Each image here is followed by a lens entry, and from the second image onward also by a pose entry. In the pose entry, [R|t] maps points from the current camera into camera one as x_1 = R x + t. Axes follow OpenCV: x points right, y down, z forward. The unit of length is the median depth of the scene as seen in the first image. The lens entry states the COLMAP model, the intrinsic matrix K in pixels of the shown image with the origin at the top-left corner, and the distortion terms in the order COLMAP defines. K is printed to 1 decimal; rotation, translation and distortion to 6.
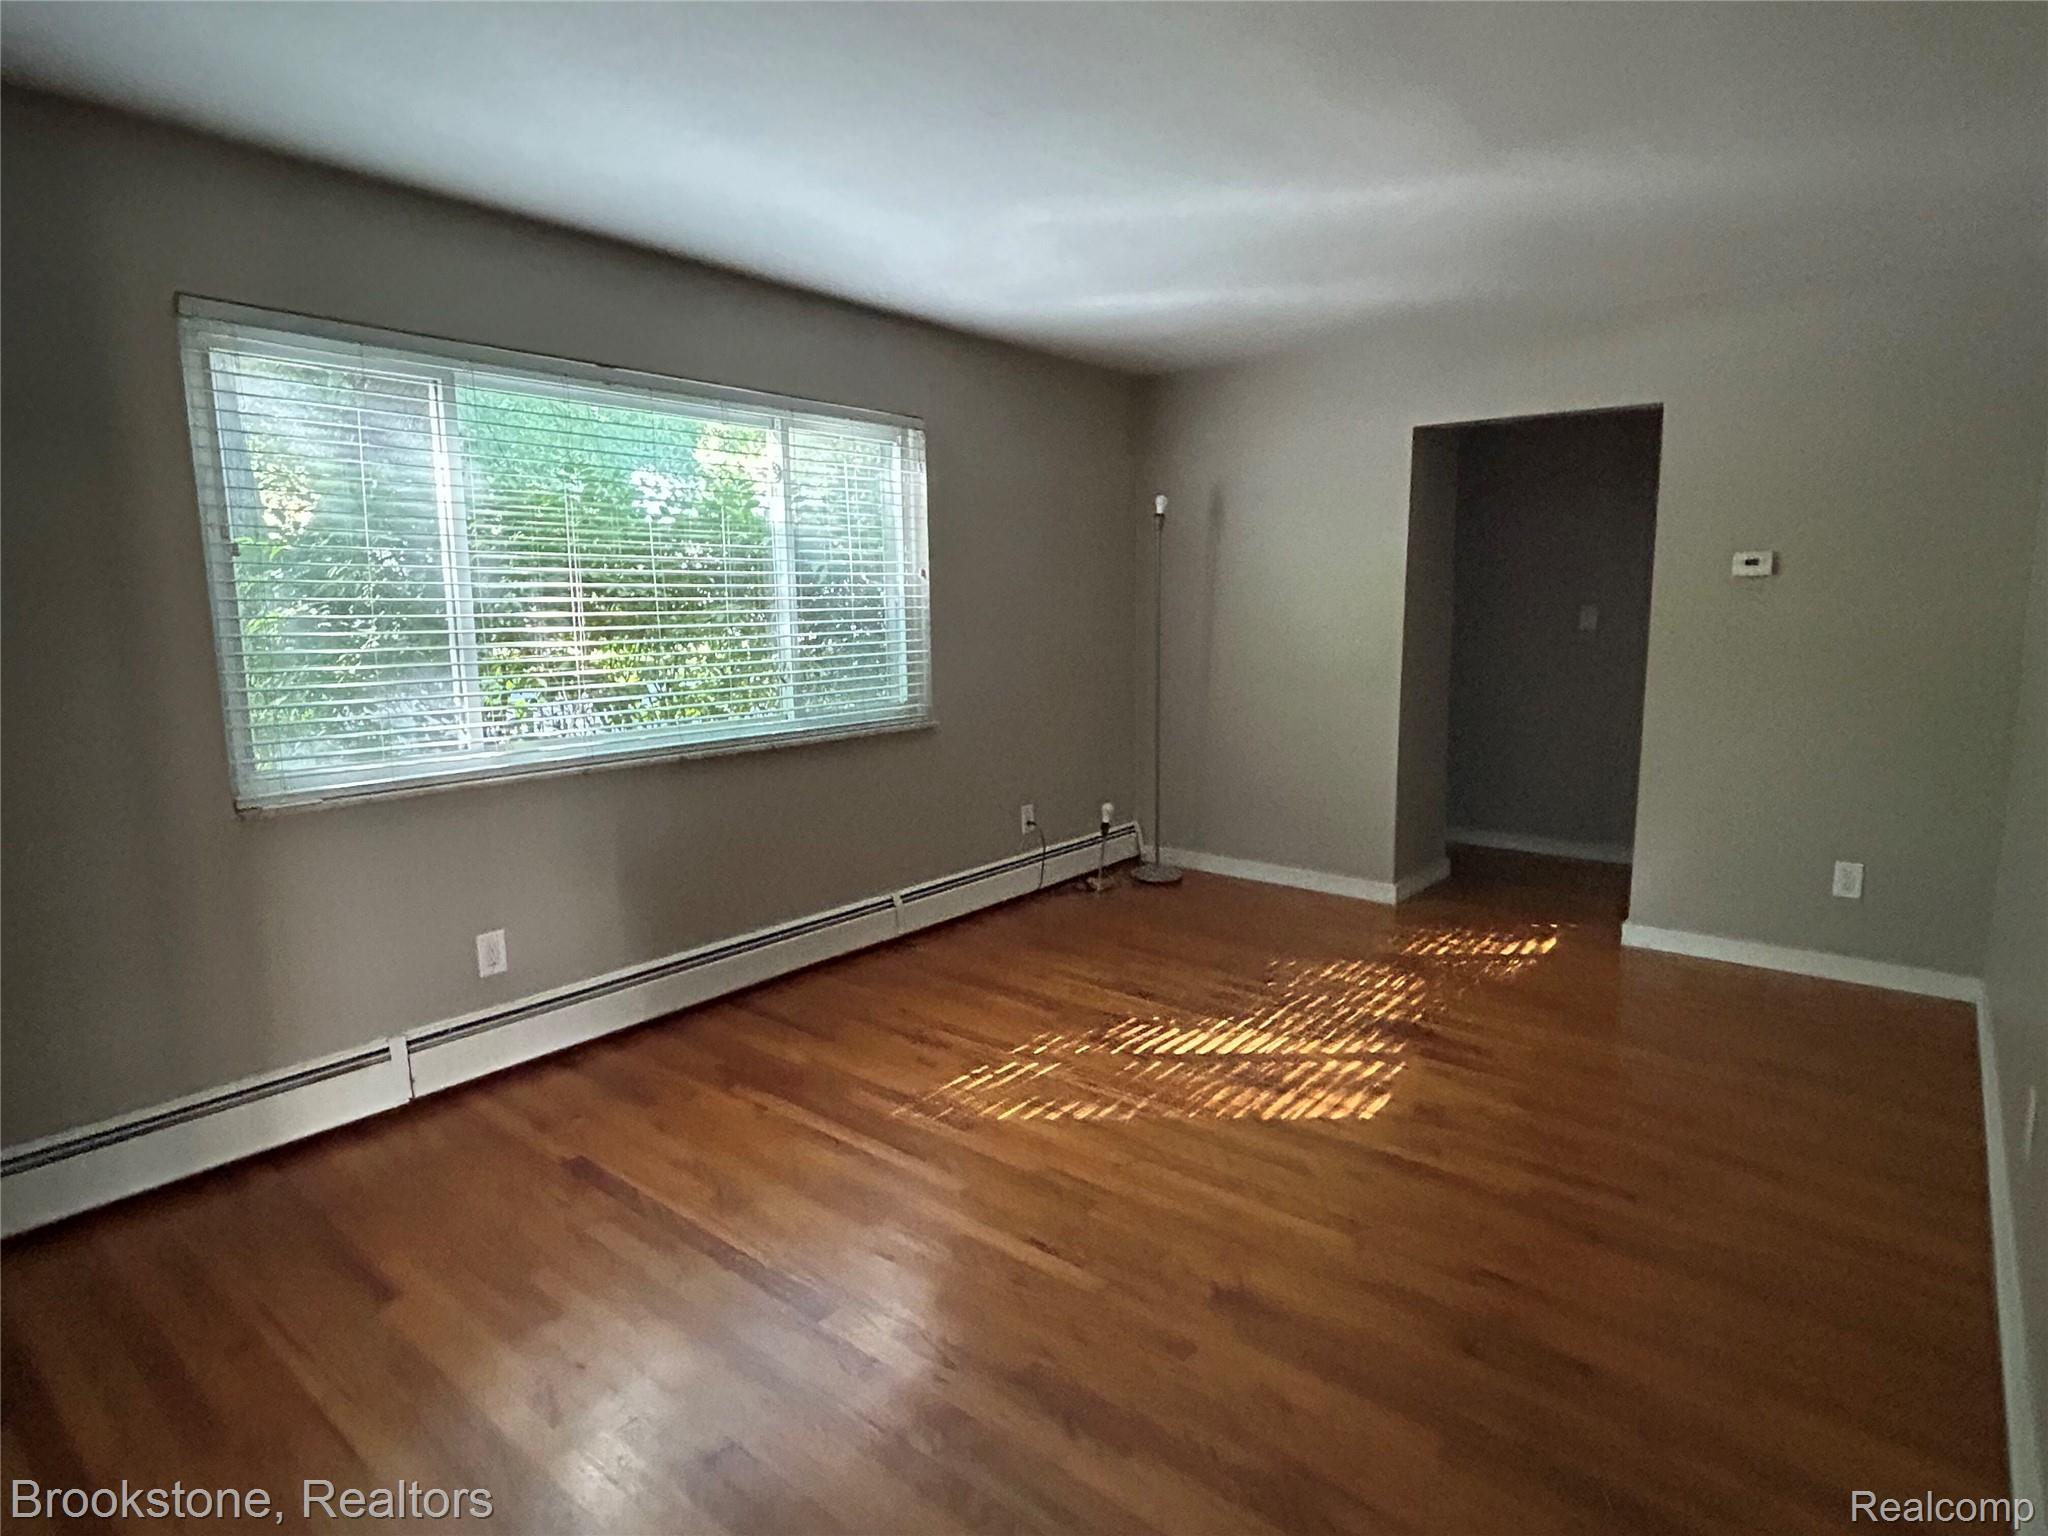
lens RADIAL K [[1107.1, 0, 1021.7], [0, 1107.1, 771.6], [0, 0, 1]] dist [0.001064, -0.000354]
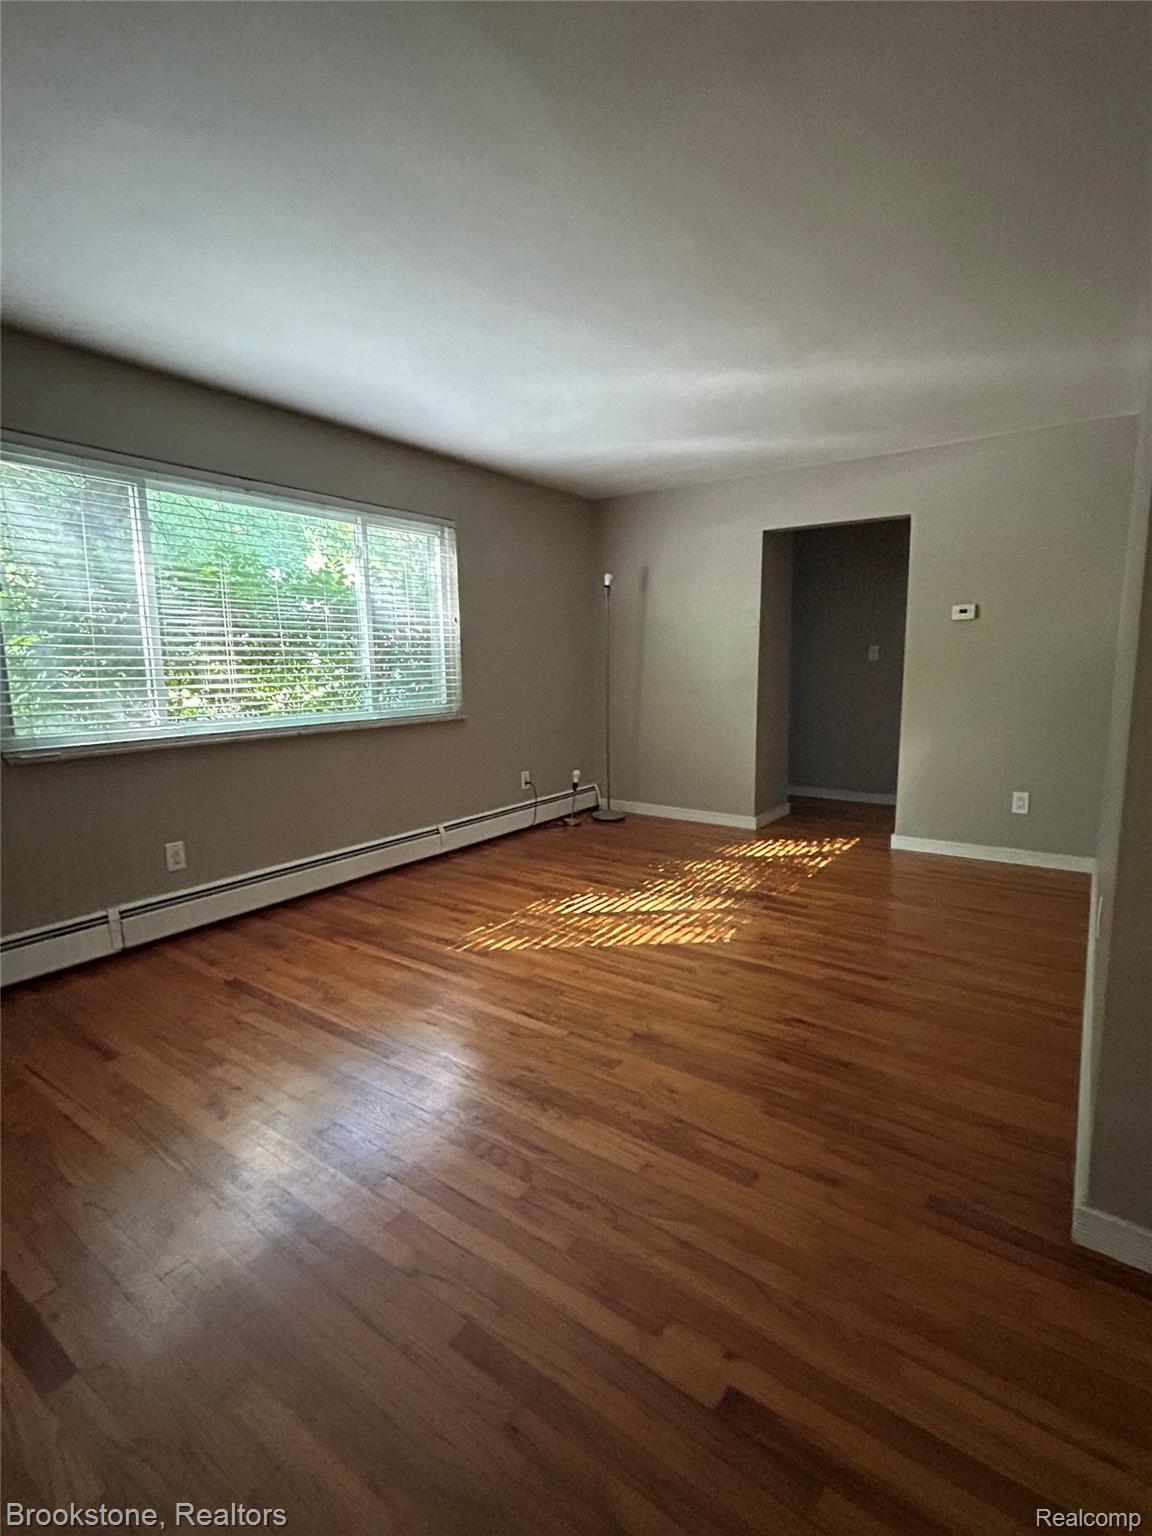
lens RADIAL K [[725.6, 0, 574.0], [0, 725.6, 778.2], [0, 0, 1]] dist [-0.000175, -0.000011]
pose [[0.998053, -0.011614, 0.061284, 0.016207], [0.011408, 0.999928, 0.003712, 0.053978], [-0.061323, -0.003006, 0.998113, -0.043974]]
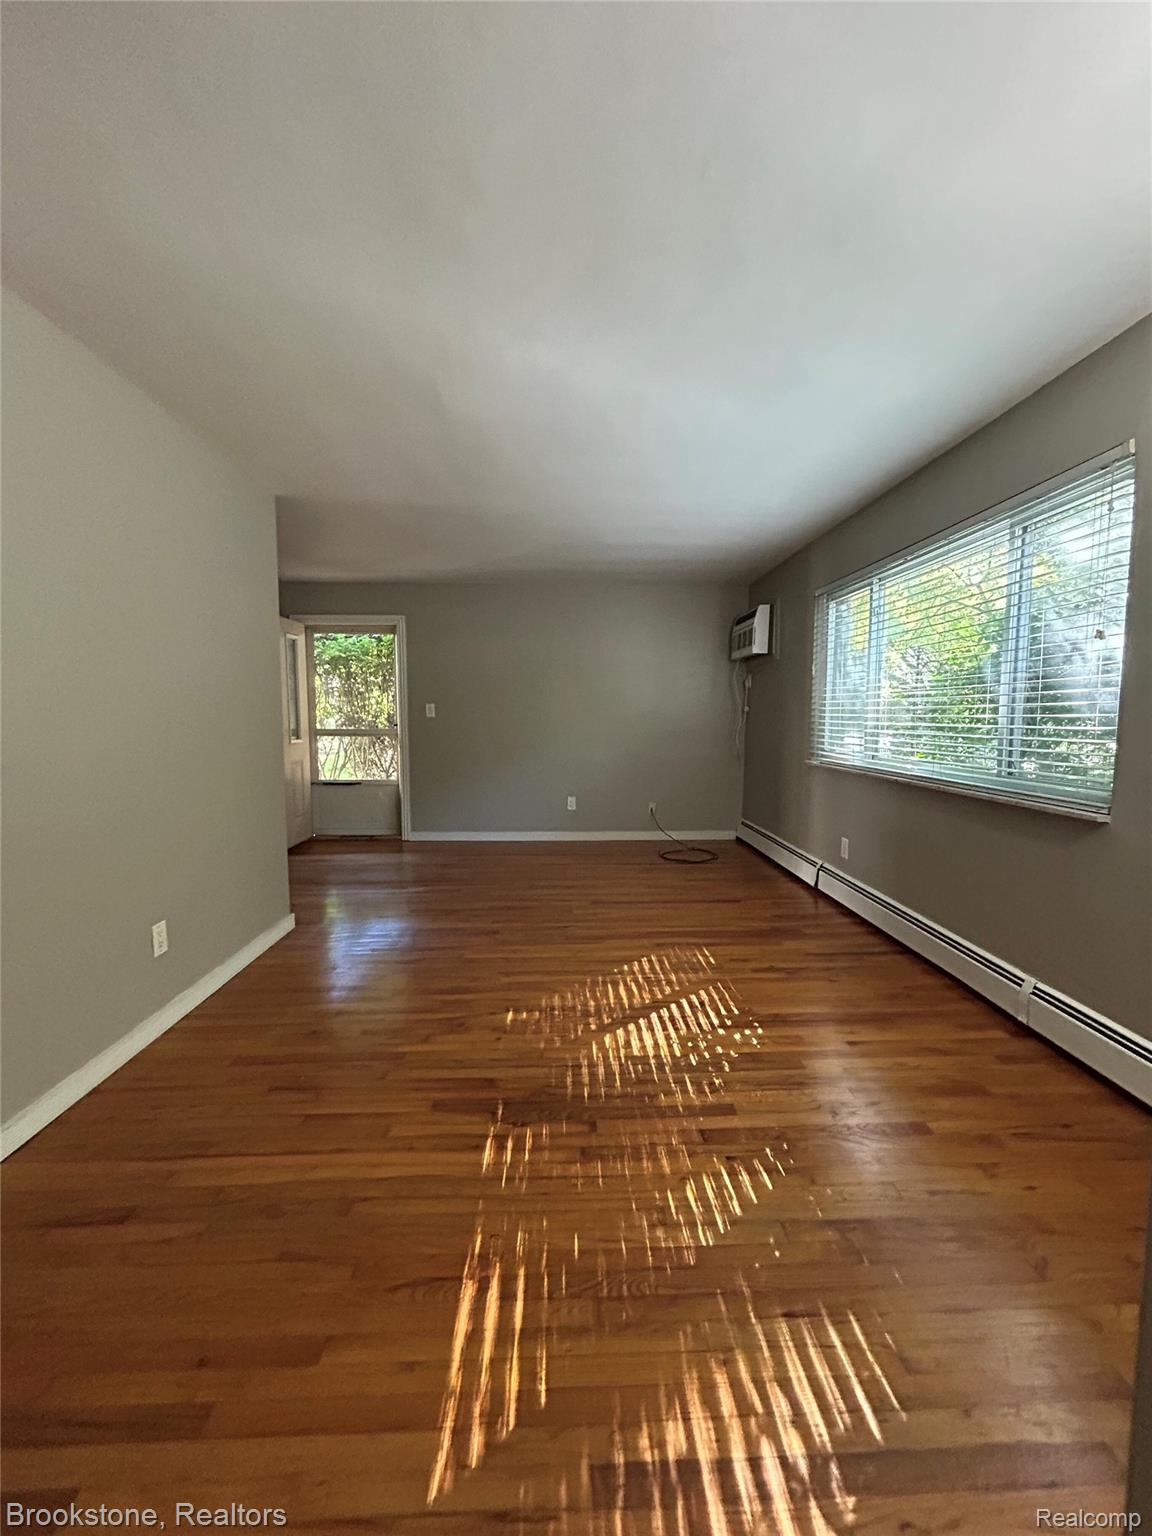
lens RADIAL K [[621.3, 0, 578.2], [0, 621.3, 767.3], [0, 0, 1]] dist [-0.003707, 0.003624]
pose [[-0.754450, 0.068917, -0.652729, 0.661067], [-0.089222, 0.974473, 0.206014, -0.181913], [0.650265, 0.213665, -0.729043, 1.414612]]
